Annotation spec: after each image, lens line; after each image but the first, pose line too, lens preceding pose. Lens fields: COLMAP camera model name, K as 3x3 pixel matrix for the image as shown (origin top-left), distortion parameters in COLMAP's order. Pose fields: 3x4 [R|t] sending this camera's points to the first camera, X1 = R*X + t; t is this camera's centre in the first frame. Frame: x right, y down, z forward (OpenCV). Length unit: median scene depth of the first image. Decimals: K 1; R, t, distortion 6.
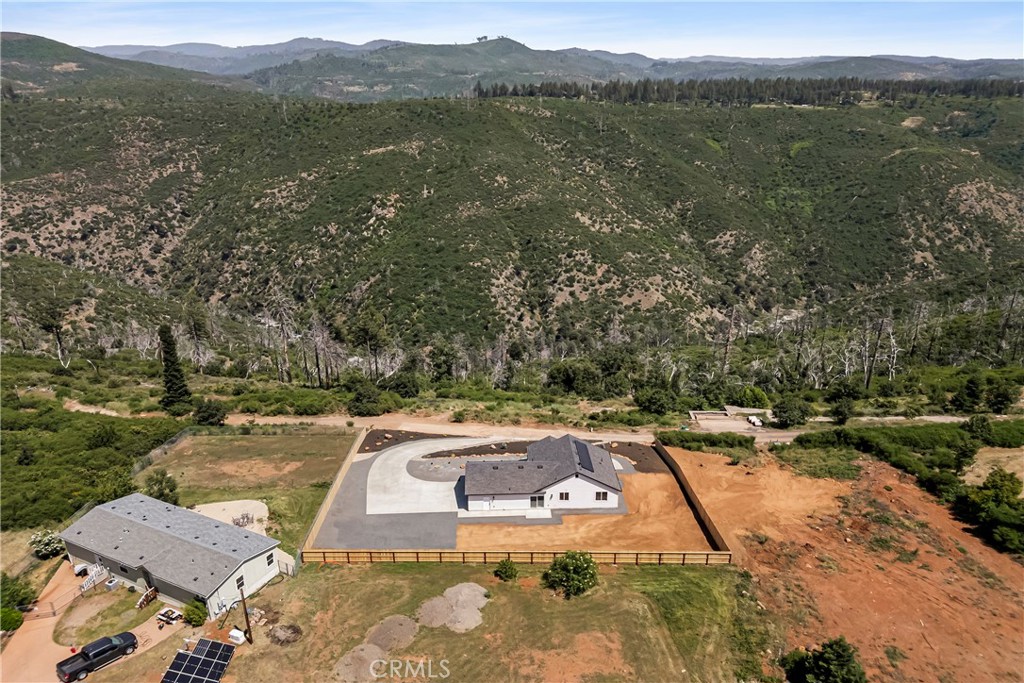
lens RADIAL K [[698.2, 0, 501.6], [0, 698.2, 402.0], [0, 0, 1]] dist [0.069947, -0.069764]
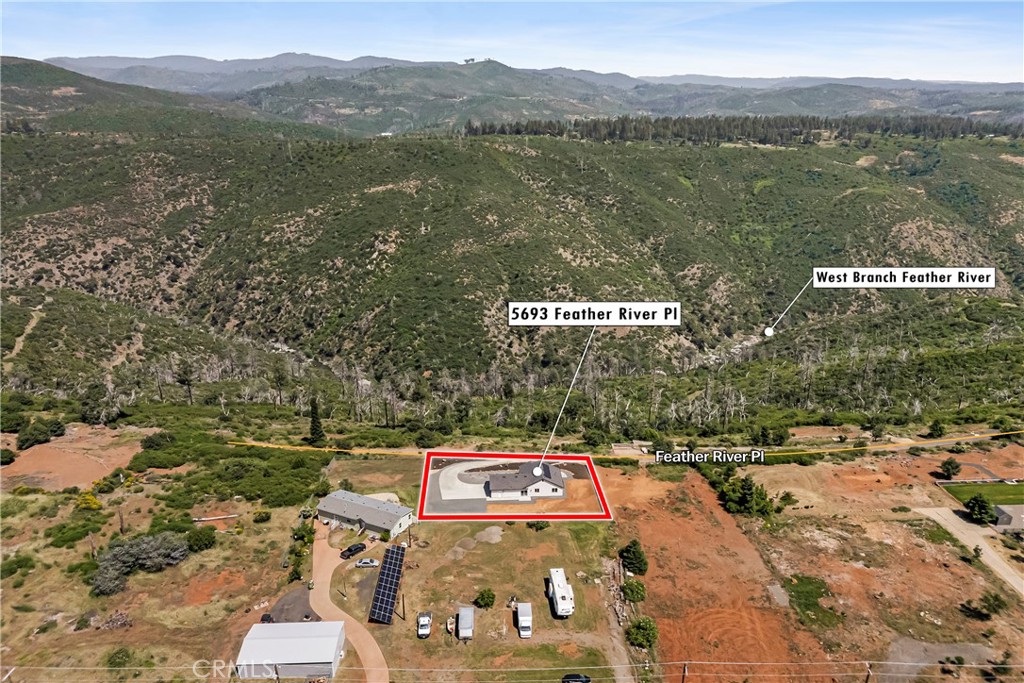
lens RADIAL K [[702.5, 0, 513.2], [0, 702.5, 398.9], [0, 0, 1]] dist [0.076778, -0.075846]
pose [[0.999411, -0.001410, 0.034300, -0.005378], [0.002076, 0.999810, -0.019404, -0.009824], [-0.034266, 0.019463, 0.999223, -0.110486]]
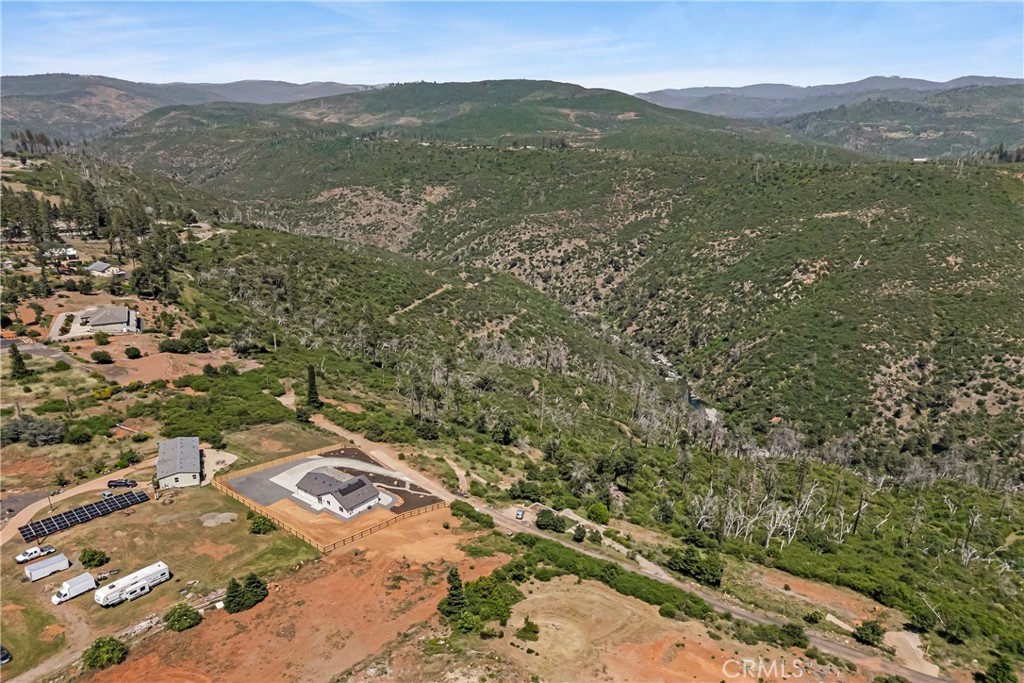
lens RADIAL K [[702.5, 0, 513.2], [0, 702.5, 398.9], [0, 0, 1]] dist [0.076778, -0.075846]
pose [[0.765707, 0.250615, -0.592355, 0.155137], [-0.277718, 0.959514, 0.046962, -0.036737], [0.580143, 0.128548, 0.804307, -0.028904]]
